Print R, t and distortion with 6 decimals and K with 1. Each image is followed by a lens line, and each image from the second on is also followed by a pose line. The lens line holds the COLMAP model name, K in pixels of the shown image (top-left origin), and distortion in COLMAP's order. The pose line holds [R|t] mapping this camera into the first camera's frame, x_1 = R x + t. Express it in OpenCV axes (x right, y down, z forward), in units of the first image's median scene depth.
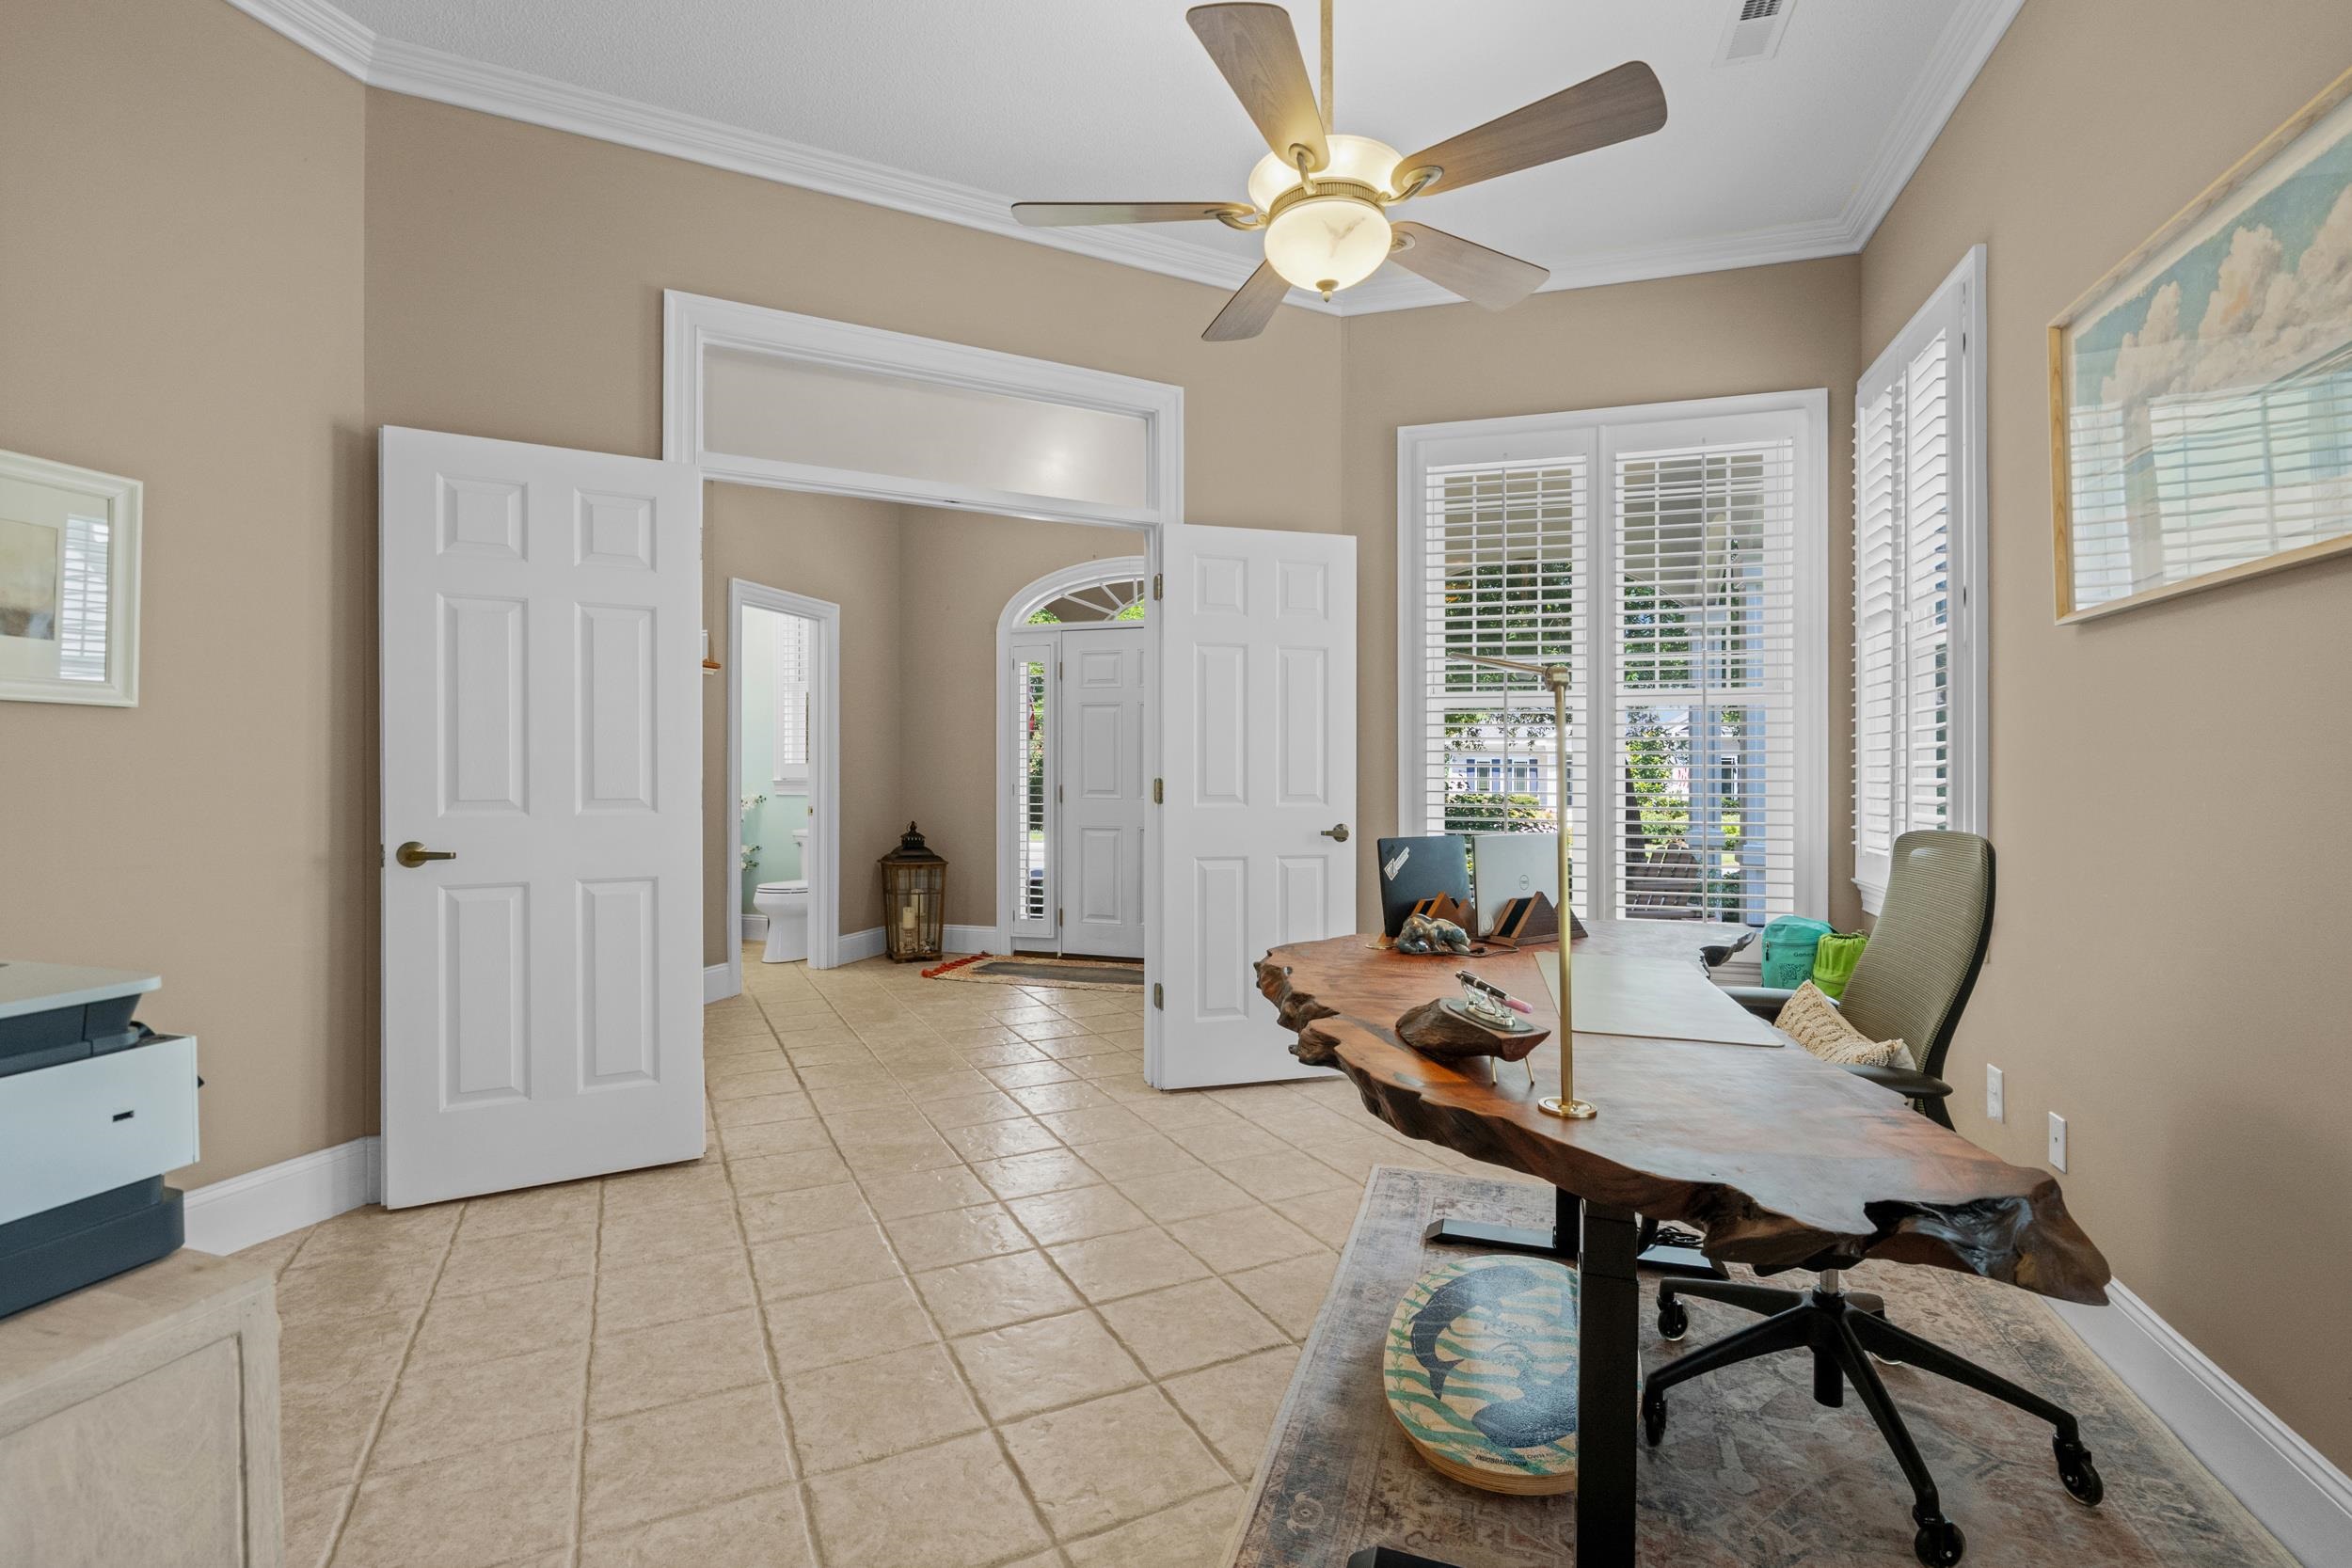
lens RADIAL K [[1065.5, 0, 1174.8], [0, 1065.5, 775.0], [0, 0, 1]] dist [0.005385, 0.000853]
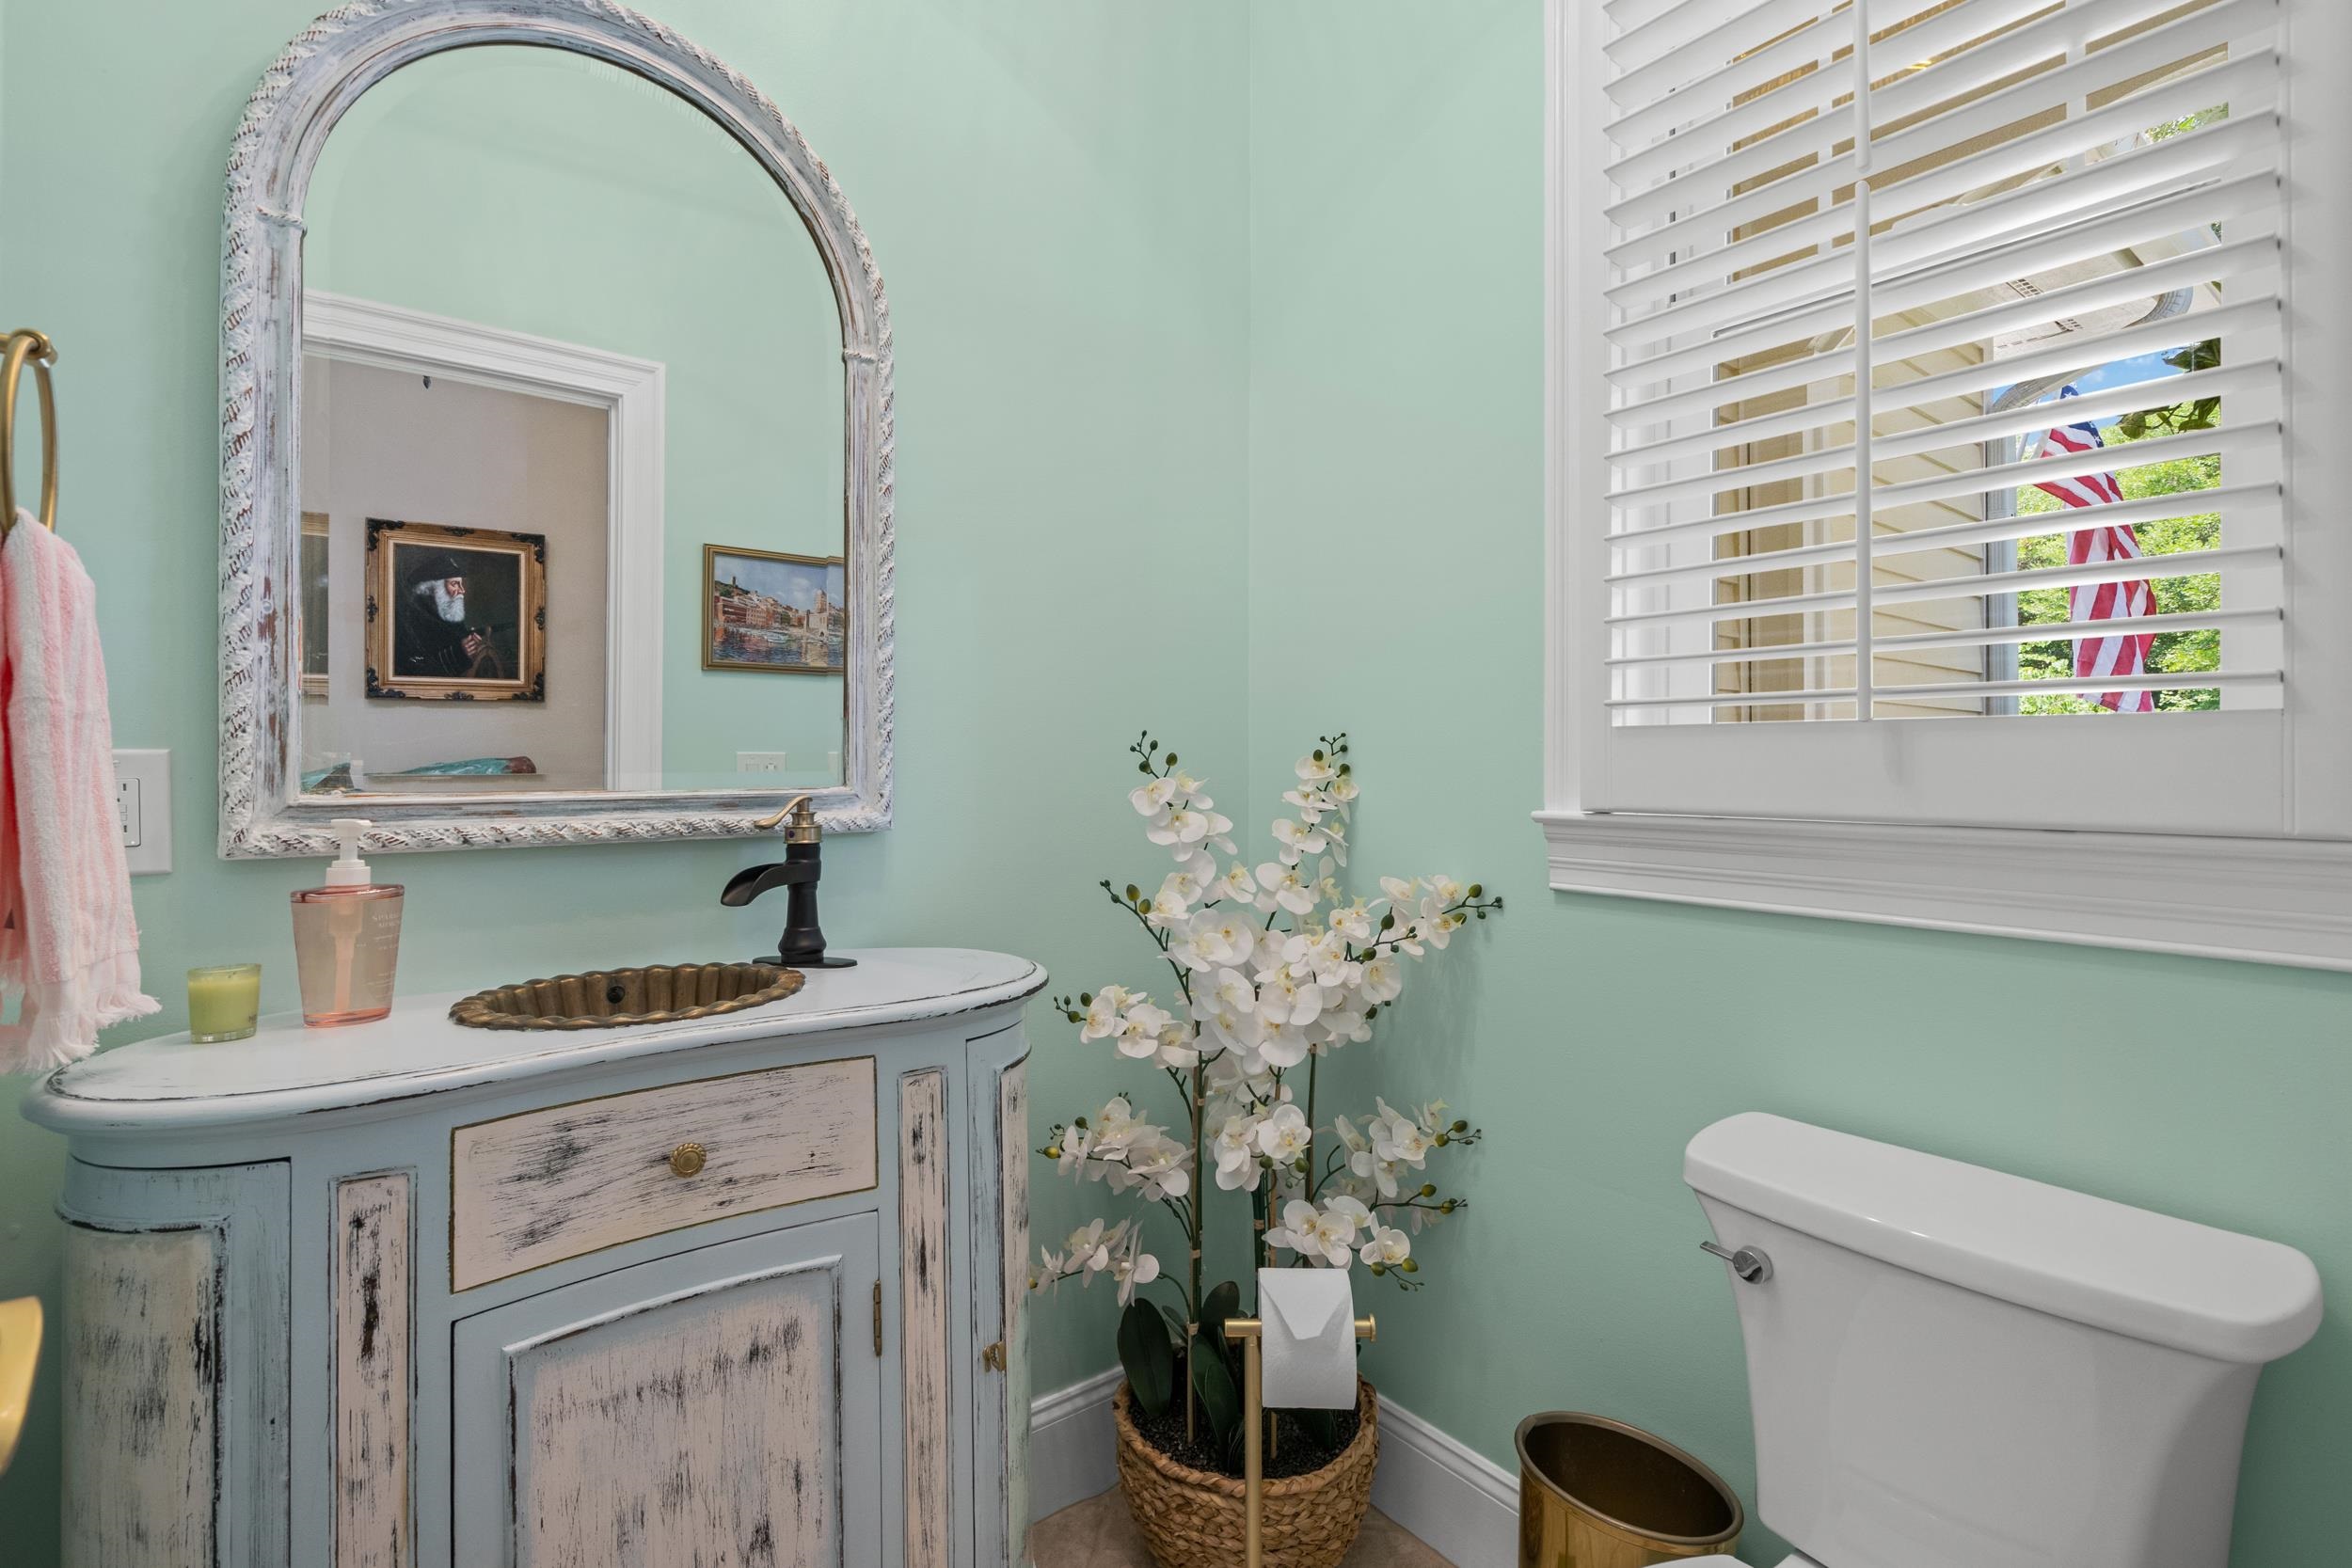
lens RADIAL K [[1065.5, 0, 1175.1], [0, 1065.5, 774.9], [0, 0, 1]] dist [0.005385, 0.000853]
pose [[0.830780, 0.004295, -0.556584, -0.490949], [-0.003972, 0.999991, 0.001788, -0.004314], [0.556587, 0.000725, 0.830789, 1.212062]]
